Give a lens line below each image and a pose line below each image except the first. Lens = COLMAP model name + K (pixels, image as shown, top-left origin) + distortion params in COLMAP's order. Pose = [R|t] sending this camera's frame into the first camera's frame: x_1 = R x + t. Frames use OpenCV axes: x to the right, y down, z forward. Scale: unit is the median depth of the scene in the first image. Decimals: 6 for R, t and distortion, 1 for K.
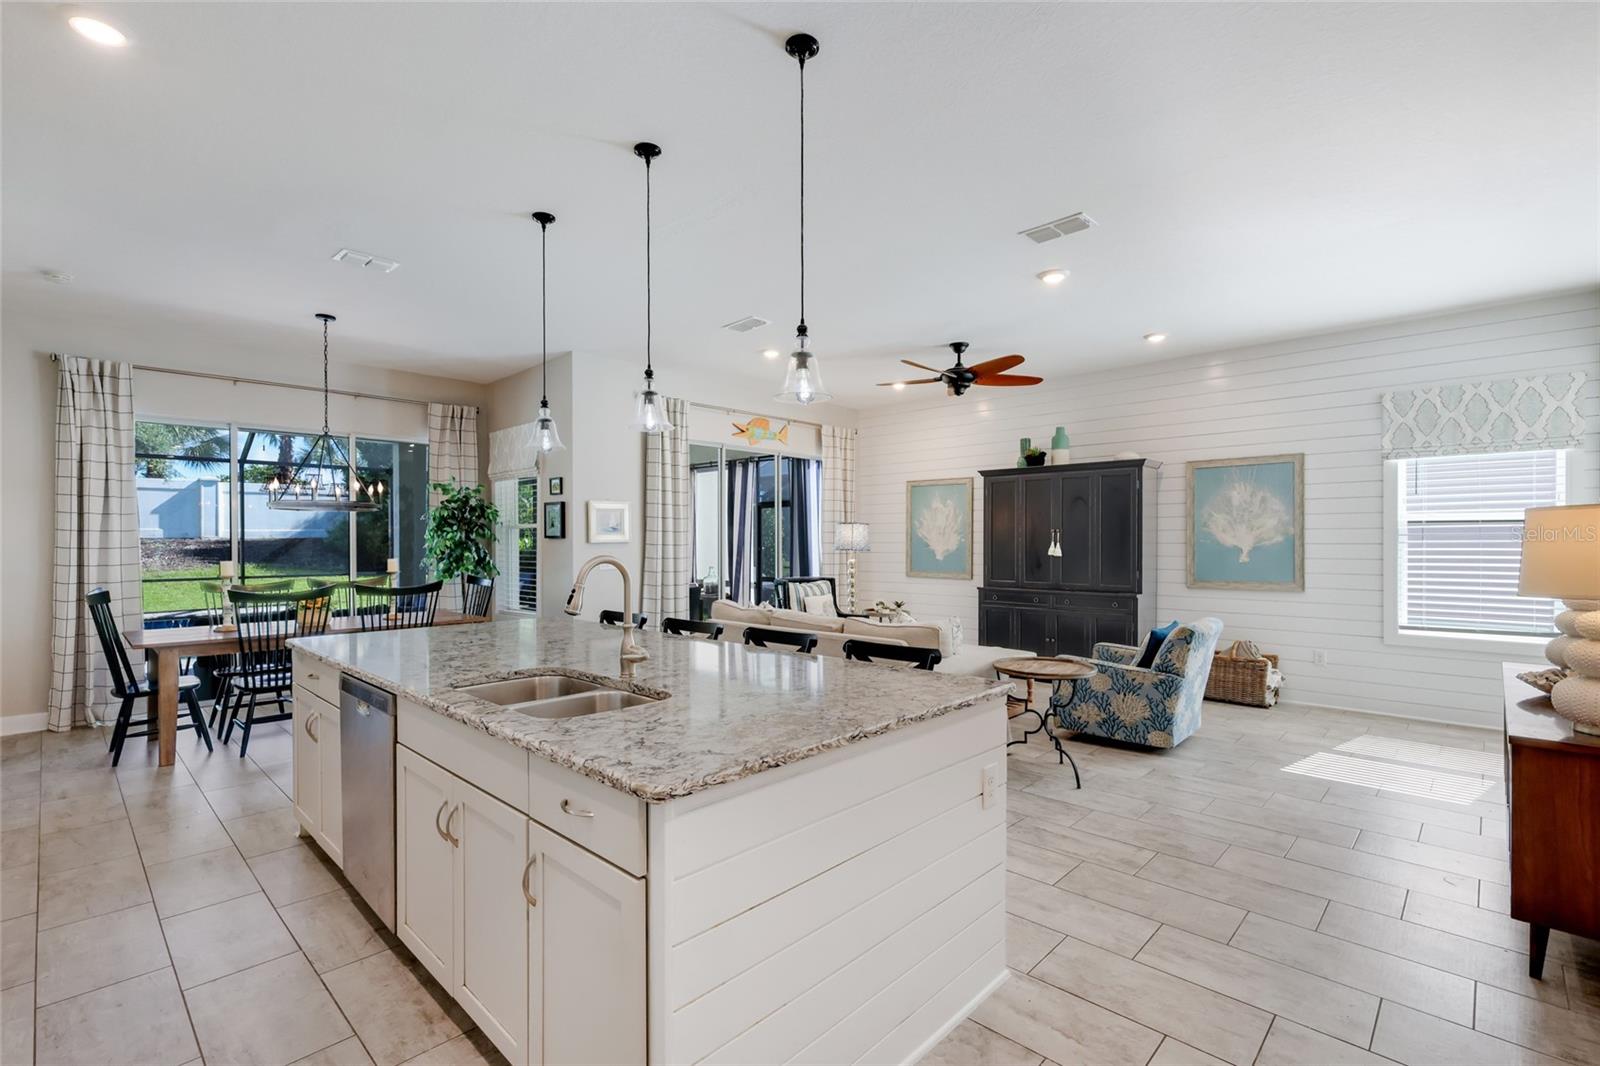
lens RADIAL K [[731.4, 0, 800.4], [0, 731.4, 540.1], [0, 0, 1]] dist [-0.002443, 0.000649]
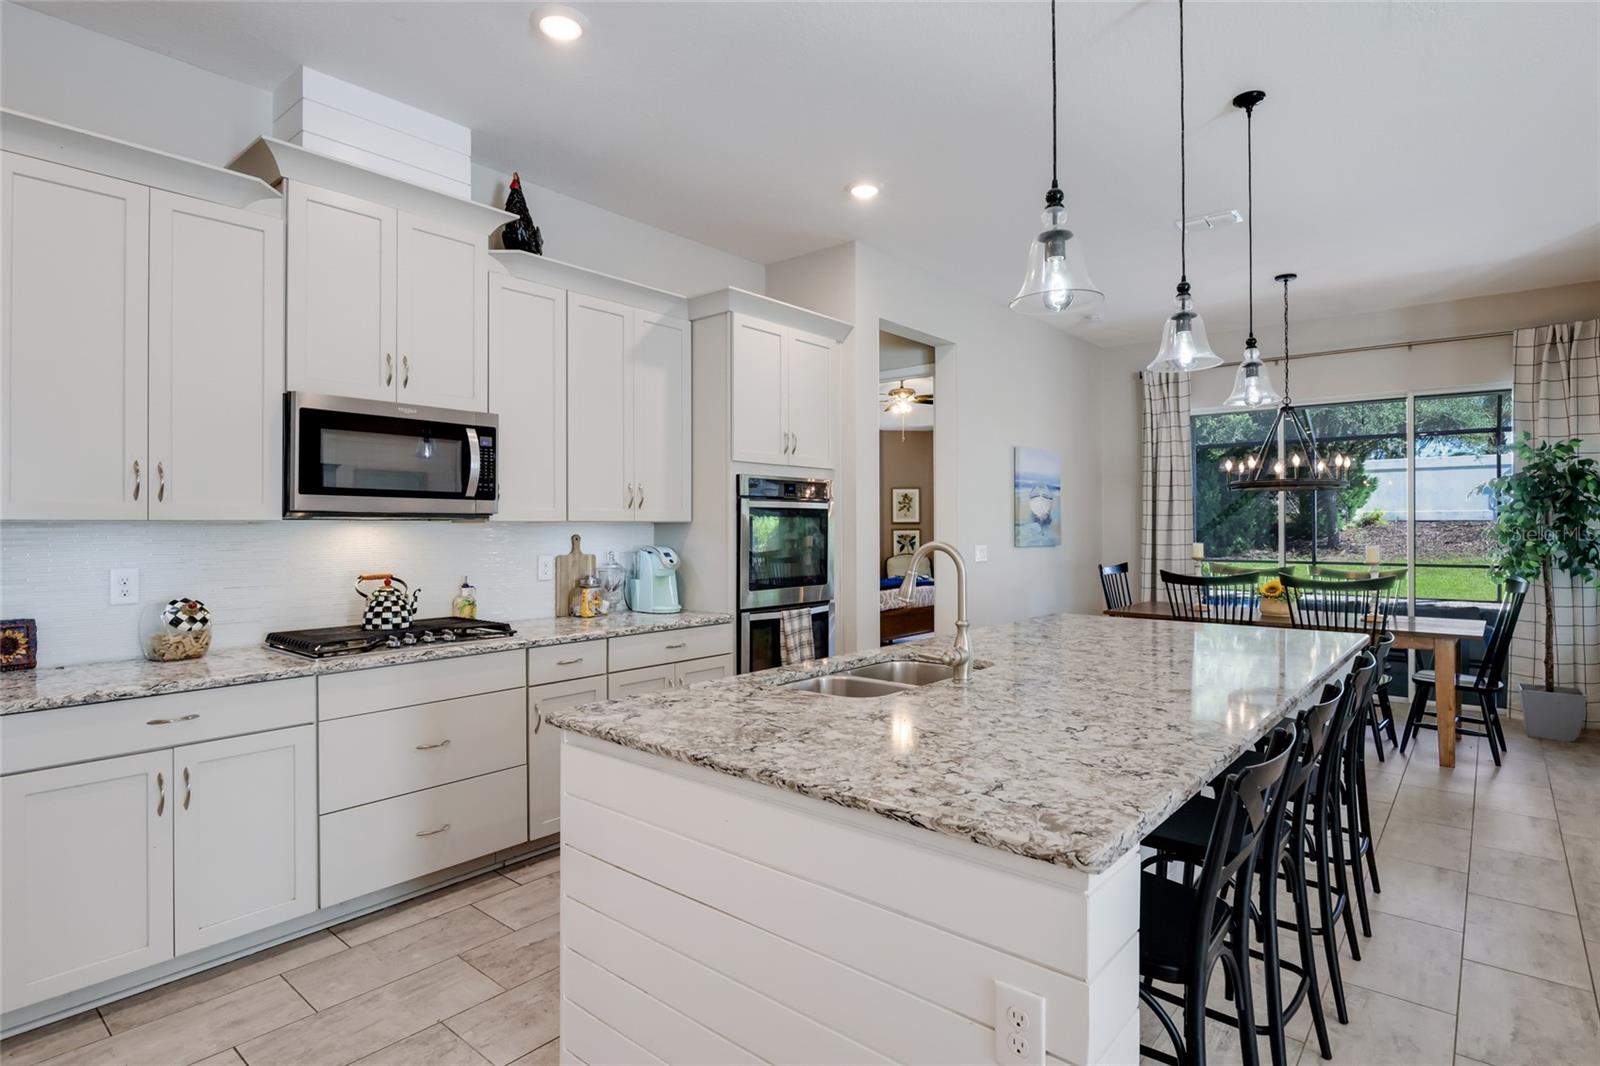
lens RADIAL K [[819.2, 0, 802.5], [0, 819.2, 531.2], [0, 0, 1]] dist [-0.006959, 0.000130]
pose [[0.063972, 0.008419, -0.997916, 0.303732], [0.002405, 0.999960, 0.008591, -0.000412], [0.997949, -0.002950, 0.063949, 0.315253]]
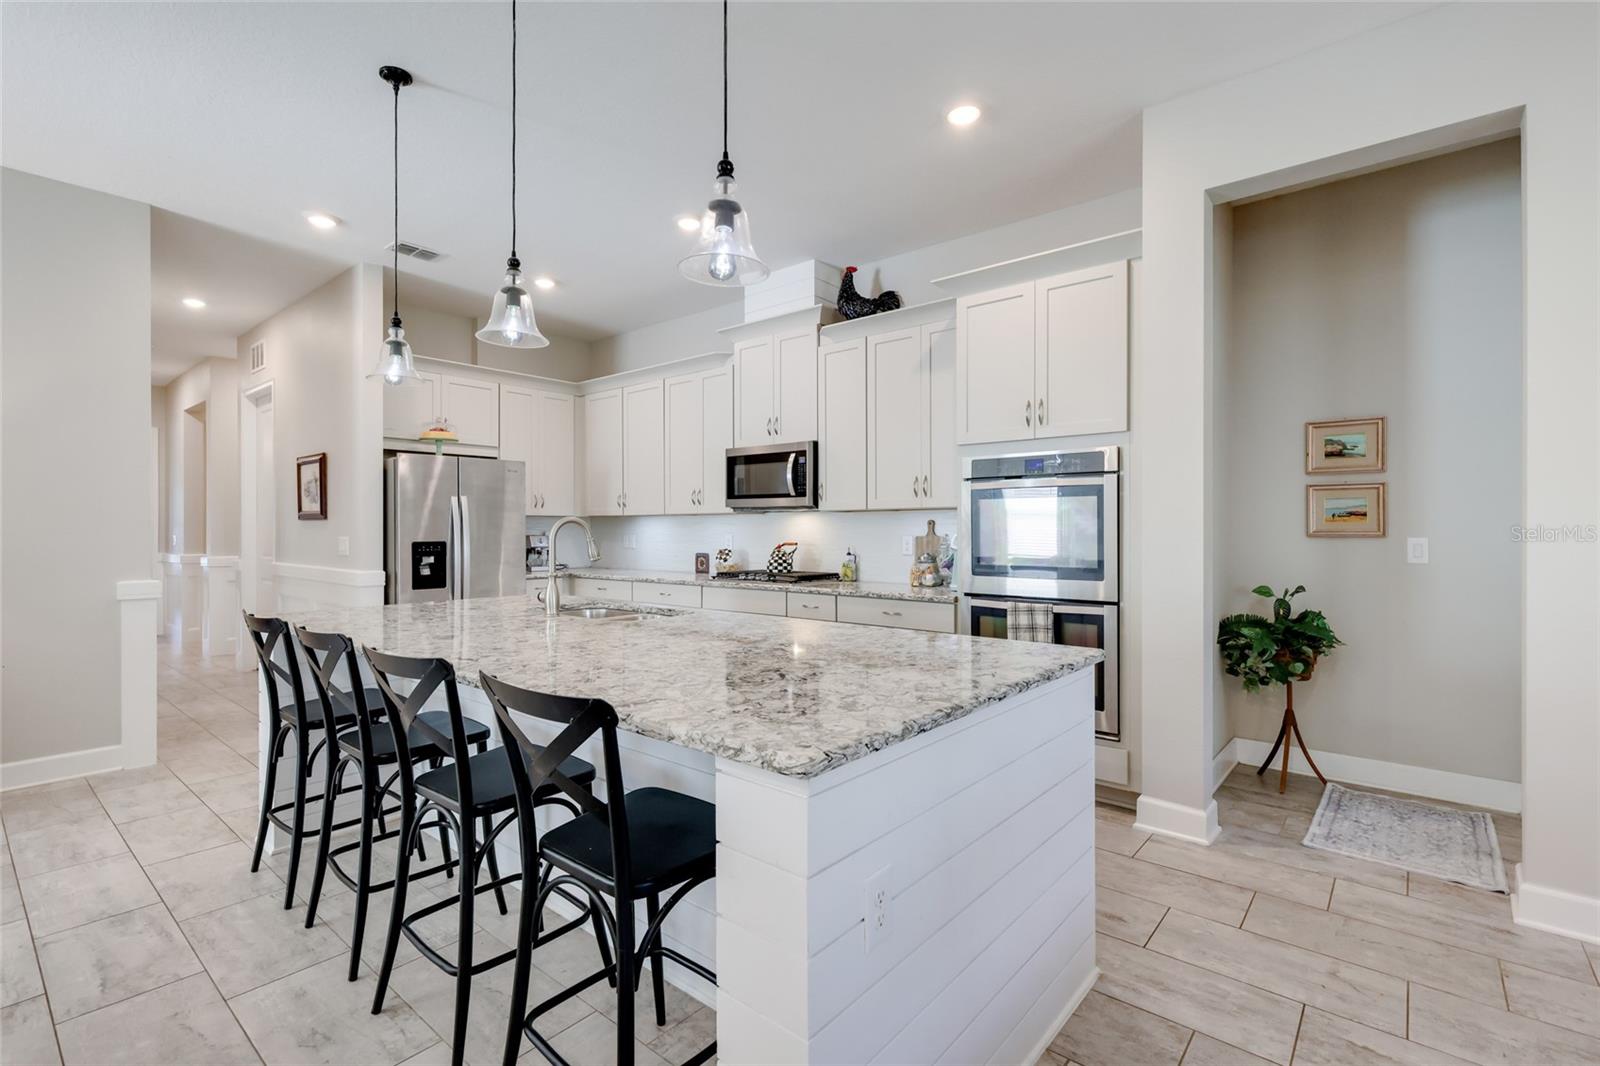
lens RADIAL K [[731.4, 0, 806.8], [0, 731.4, 527.3], [0, 0, 1]] dist [-0.002443, 0.000649]
pose [[-0.997739, 0.003985, -0.067088, -0.238719], [0.004275, 0.999982, -0.004192, 0.019091], [0.067070, -0.004469, -0.997738, 0.938584]]
